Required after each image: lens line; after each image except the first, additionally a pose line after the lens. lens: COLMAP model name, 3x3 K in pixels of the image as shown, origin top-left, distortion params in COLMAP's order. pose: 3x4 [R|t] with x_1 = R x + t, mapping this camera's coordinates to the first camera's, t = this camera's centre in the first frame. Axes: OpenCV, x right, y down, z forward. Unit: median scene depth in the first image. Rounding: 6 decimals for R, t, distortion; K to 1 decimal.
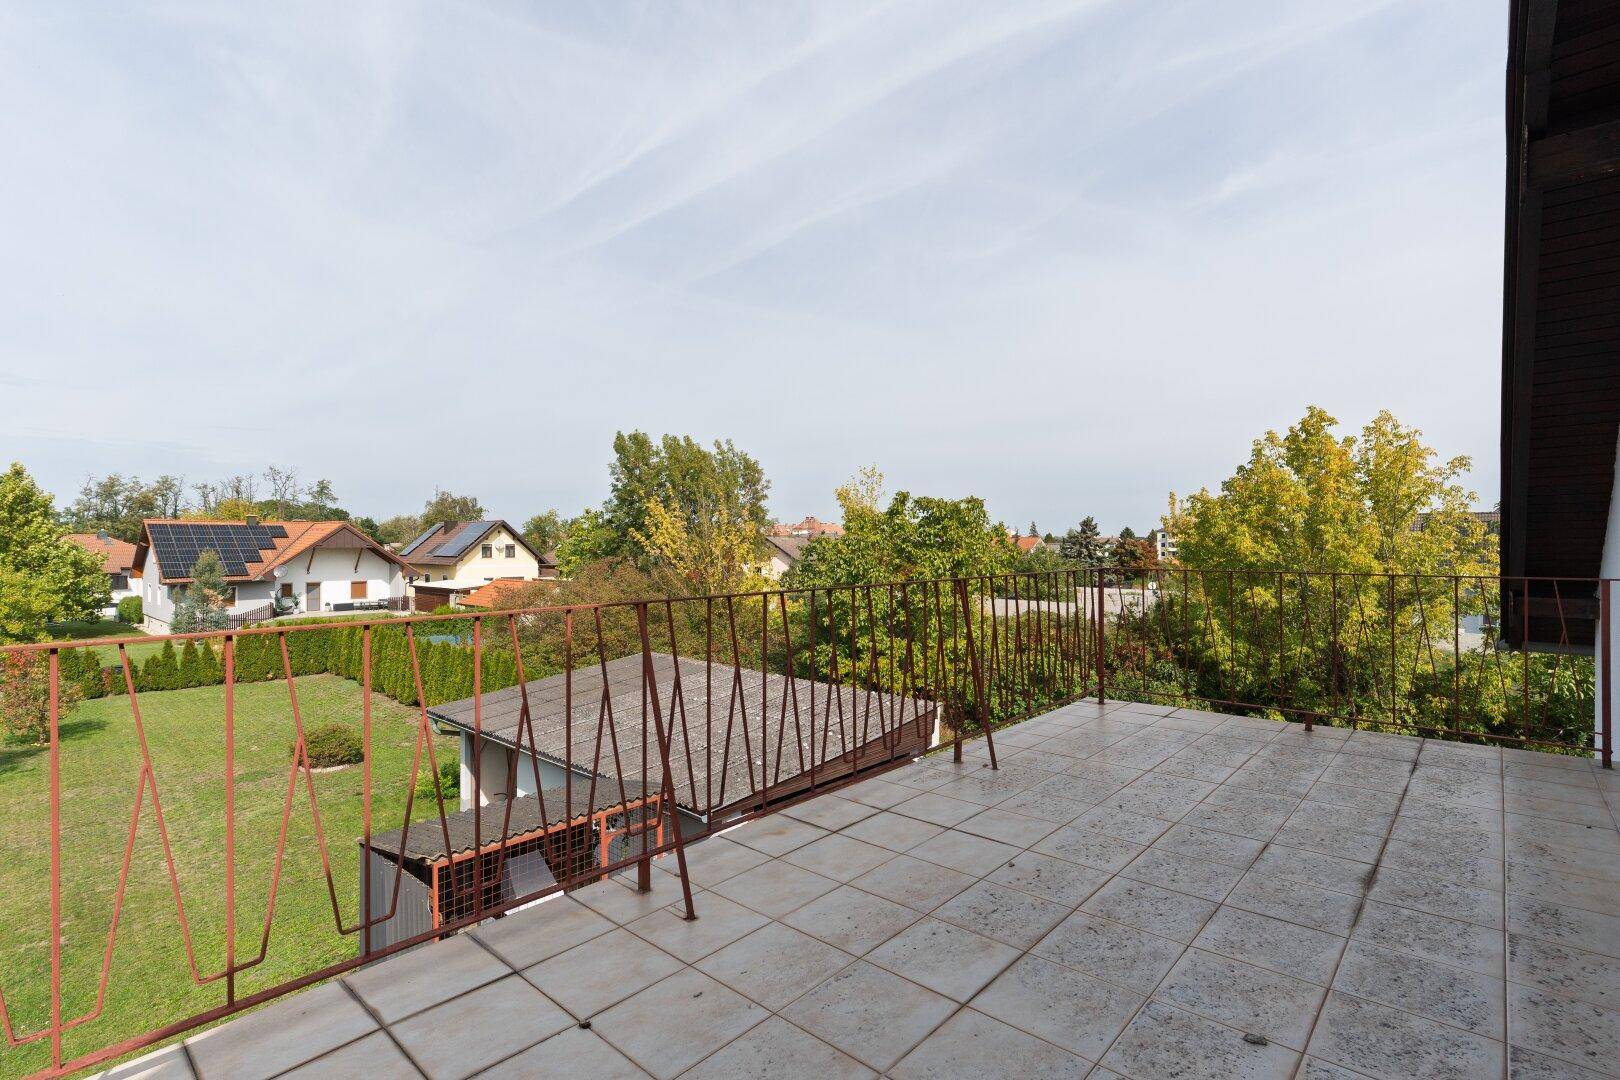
lens RADIAL K [[768.6, 0, 822.5], [0, 768.6, 541.4], [0, 0, 1]] dist [-0.008745, 0.000003]
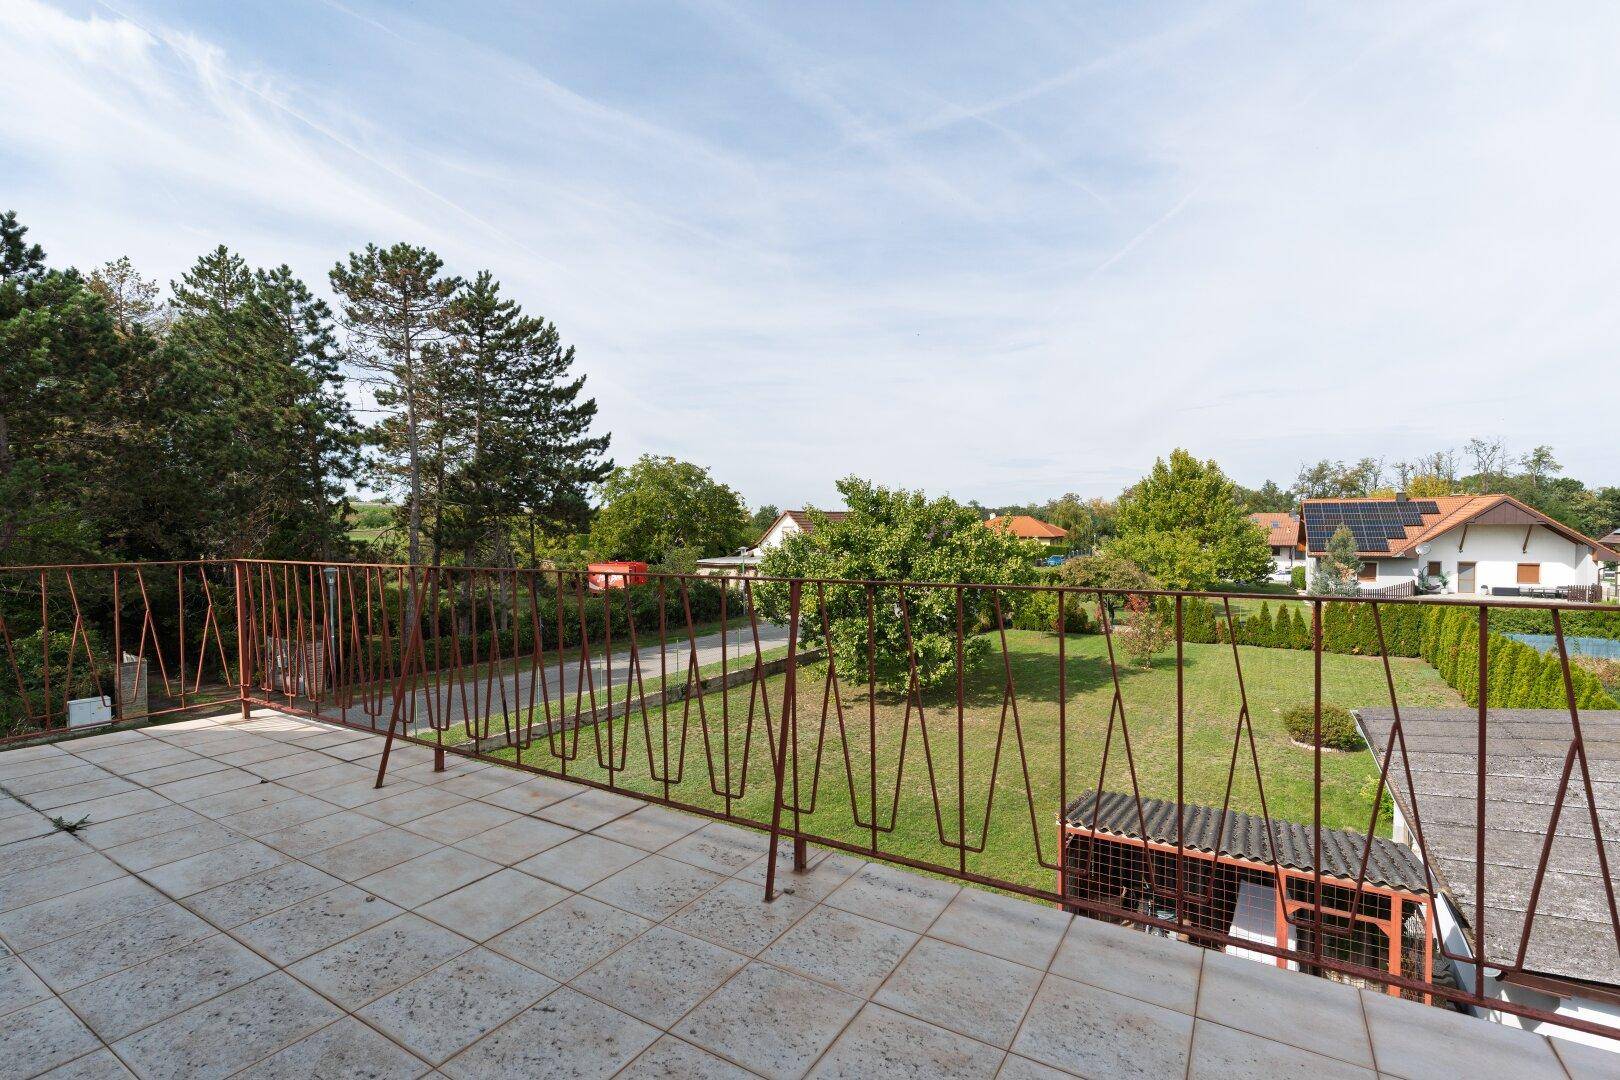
lens RADIAL K [[731.4, 0, 810.0], [0, 731.4, 540.0], [0, 0, 1]] dist [-0.002563, -0.000244]
pose [[0.185154, 0.022185, -0.982459, 0.068144], [0.007541, 0.999684, 0.023995, 0.000196], [0.982681, -0.011851, 0.184928, 0.080490]]
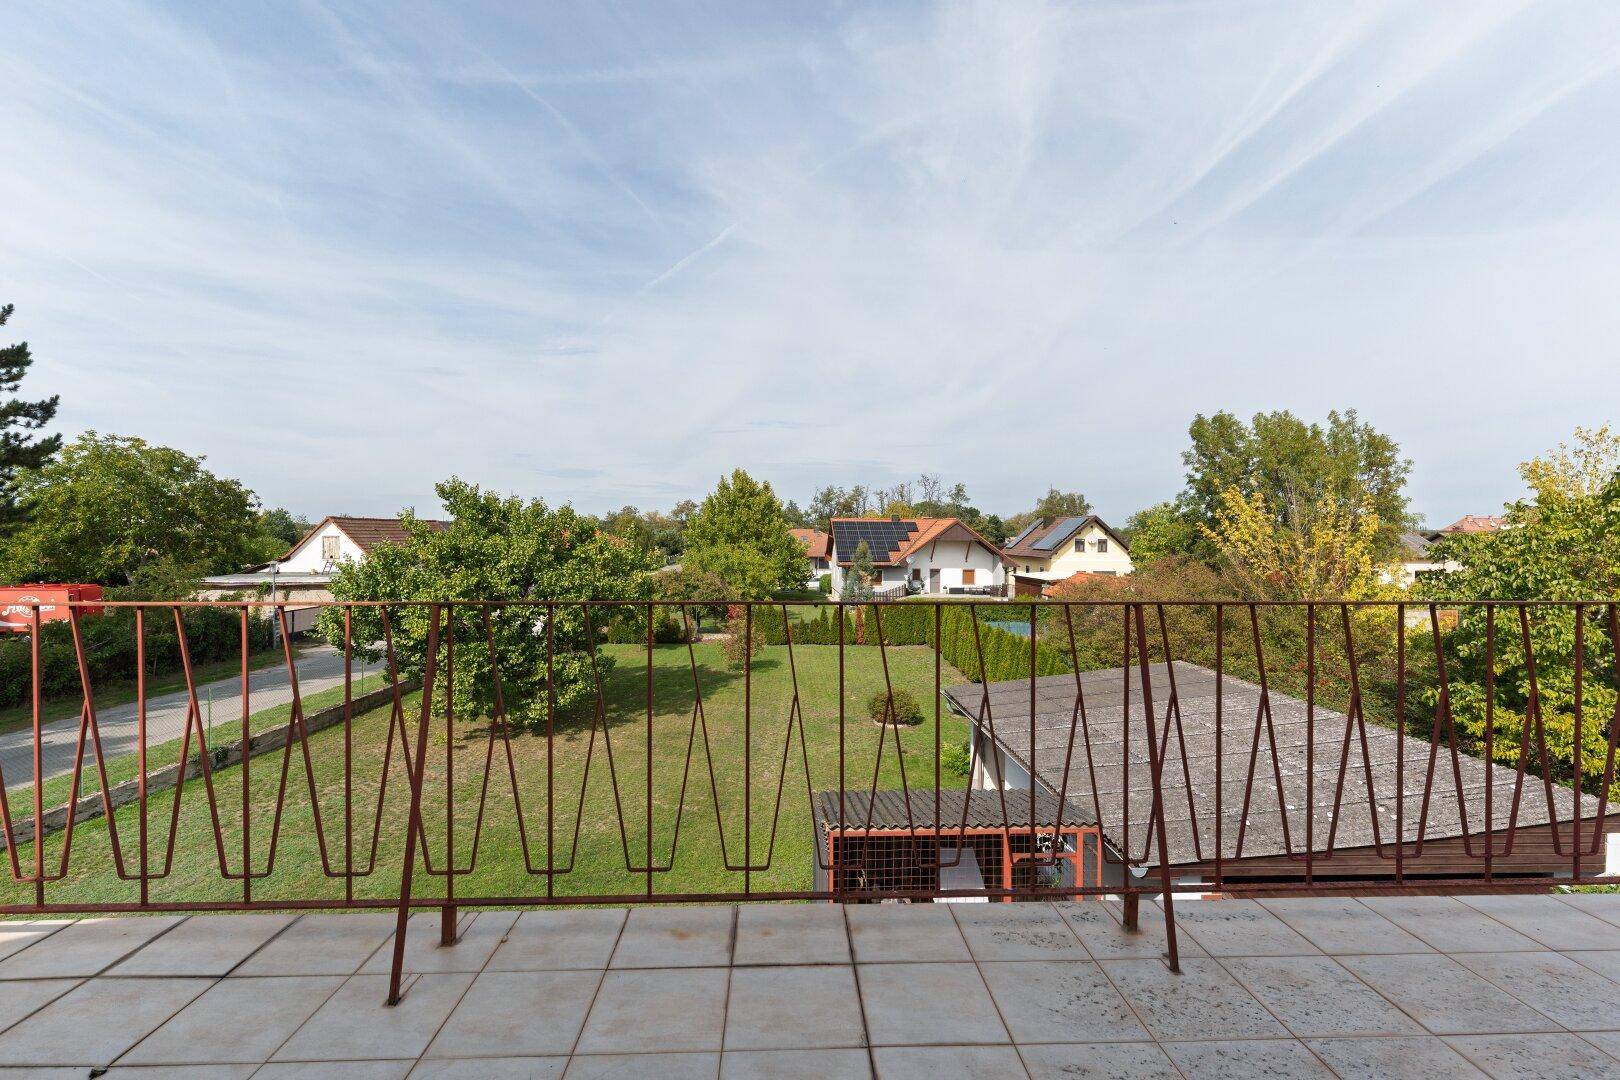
lens RADIAL K [[743.5, 0, 805.2], [0, 743.5, 553.2], [0, 0, 1]] dist [-0.002298, -0.000422]
pose [[0.694419, 0.022960, -0.719204, 0.046421], [-0.006529, 0.999651, 0.025609, -0.000012], [0.719541, -0.013088, 0.694326, 0.053458]]
